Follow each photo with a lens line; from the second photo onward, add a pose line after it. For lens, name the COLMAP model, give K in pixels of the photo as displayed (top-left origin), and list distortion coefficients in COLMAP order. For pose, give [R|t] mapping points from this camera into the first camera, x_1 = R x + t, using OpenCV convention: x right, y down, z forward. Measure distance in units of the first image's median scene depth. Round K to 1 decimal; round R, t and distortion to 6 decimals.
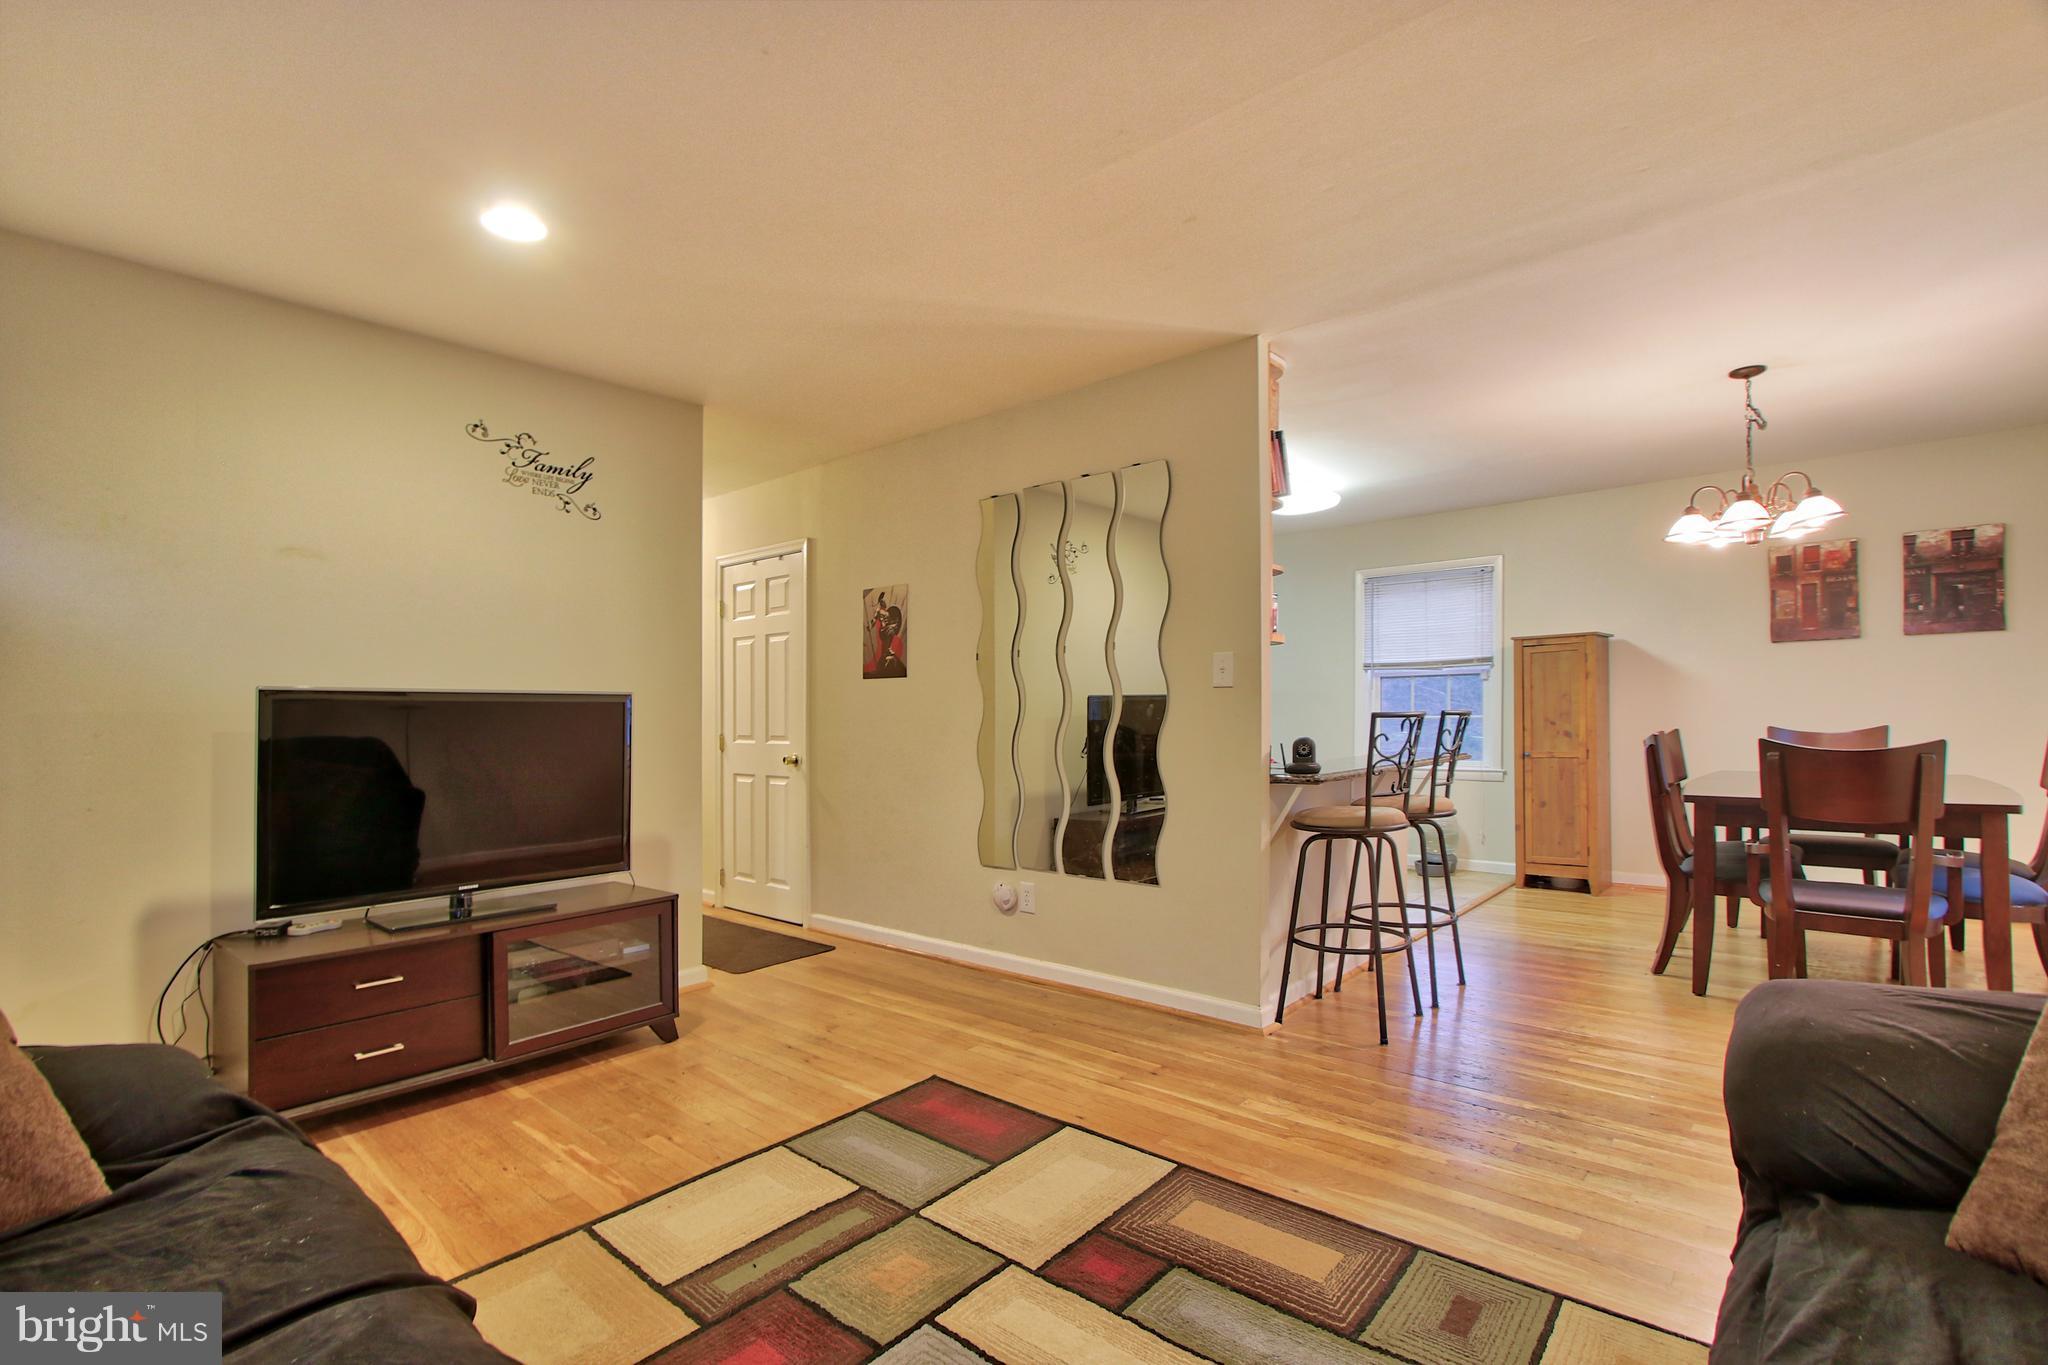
lens RADIAL K [[952.0, 0, 1023.9], [0, 952.0, 709.4], [0, 0, 1]] dist [-0.014131, -0.001467]
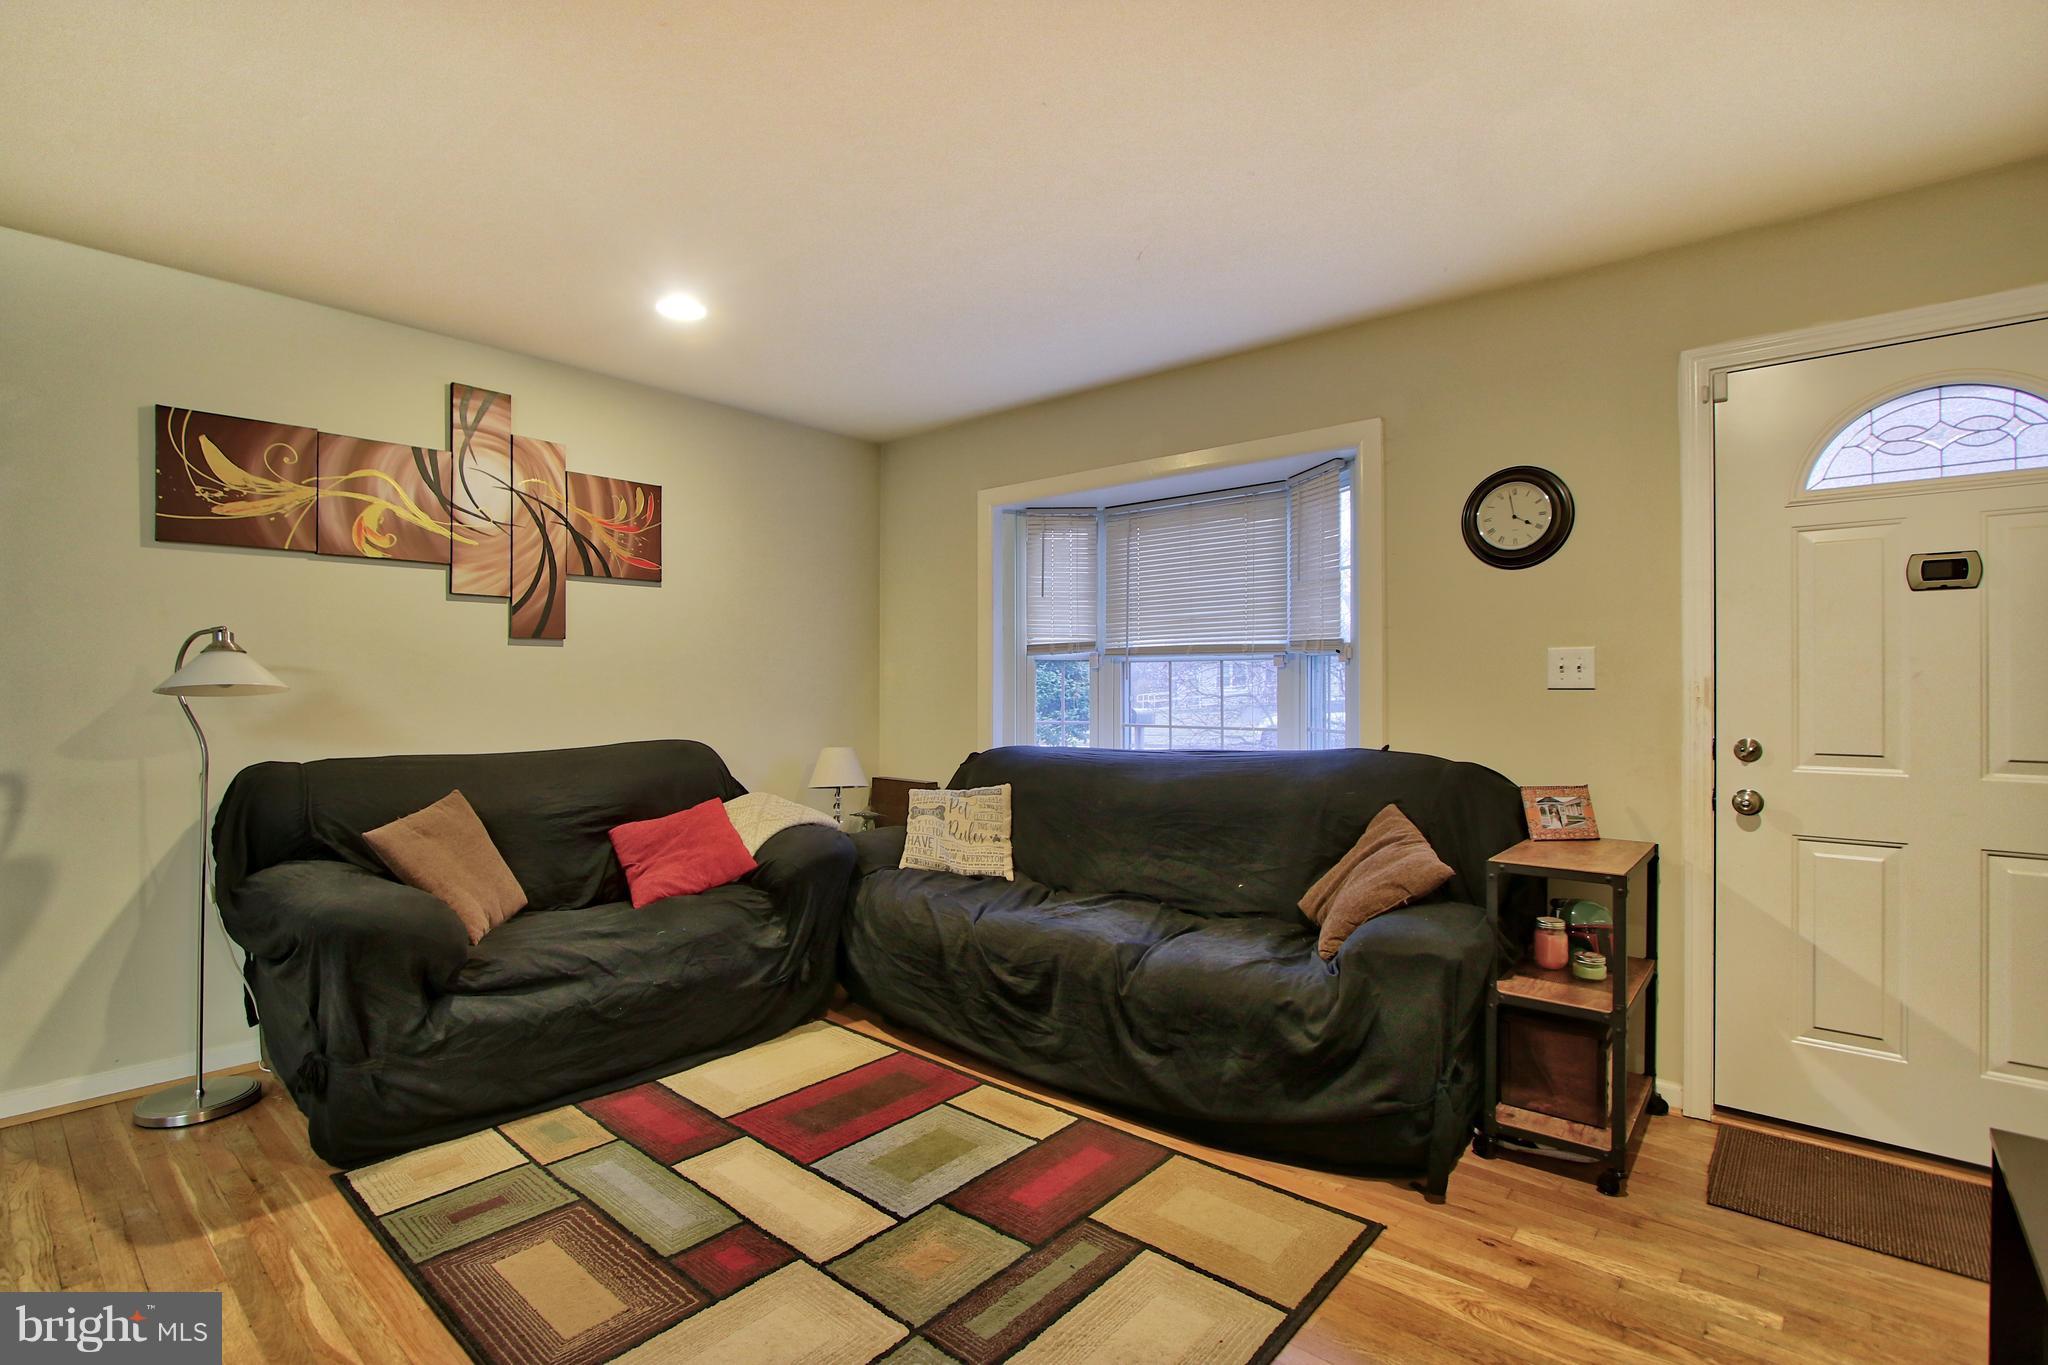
lens RADIAL K [[952.0, 0, 1004.1], [0, 952.0, 695.5], [0, 0, 1]] dist [-0.014131, -0.001467]
pose [[-0.999848, 0.016128, 0.006617, -0.093254], [0.016141, 0.999868, 0.001867, -0.010527], [-0.006586, 0.001973, -0.999976, 0.822621]]
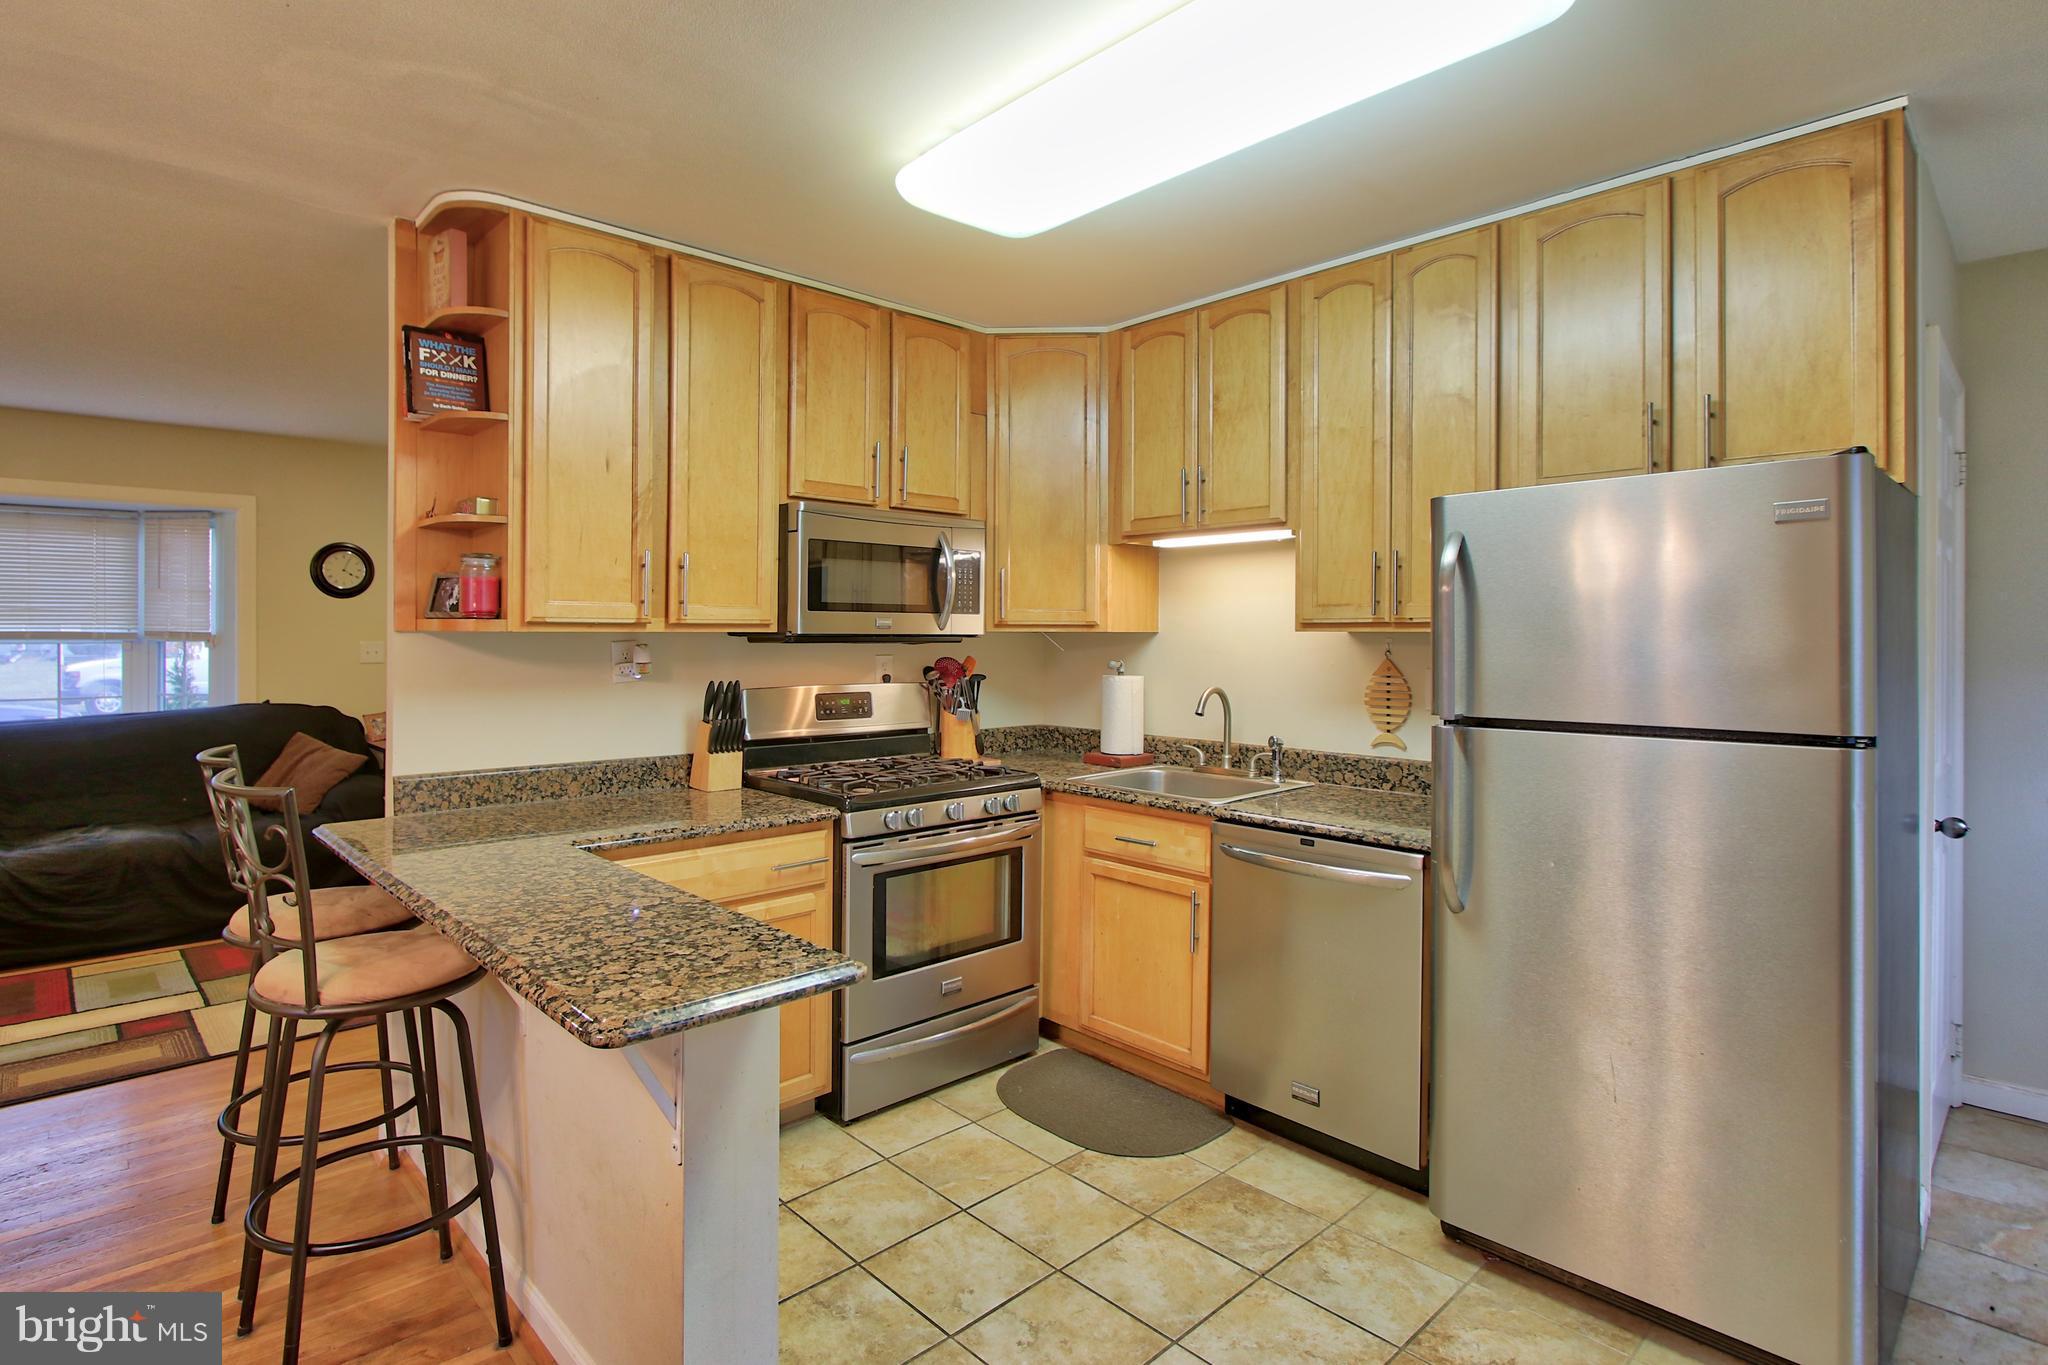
lens RADIAL K [[1000.4, 0, 984.4], [0, 1000.4, 646.2], [0, 0, 1]] dist [-0.010349, 0.001483]
pose [[-0.102522, 0.027710, -0.994345, 0.700413], [0.007069, 0.999607, 0.027128, -0.057298], [0.994706, -0.004247, -0.102678, 1.092307]]
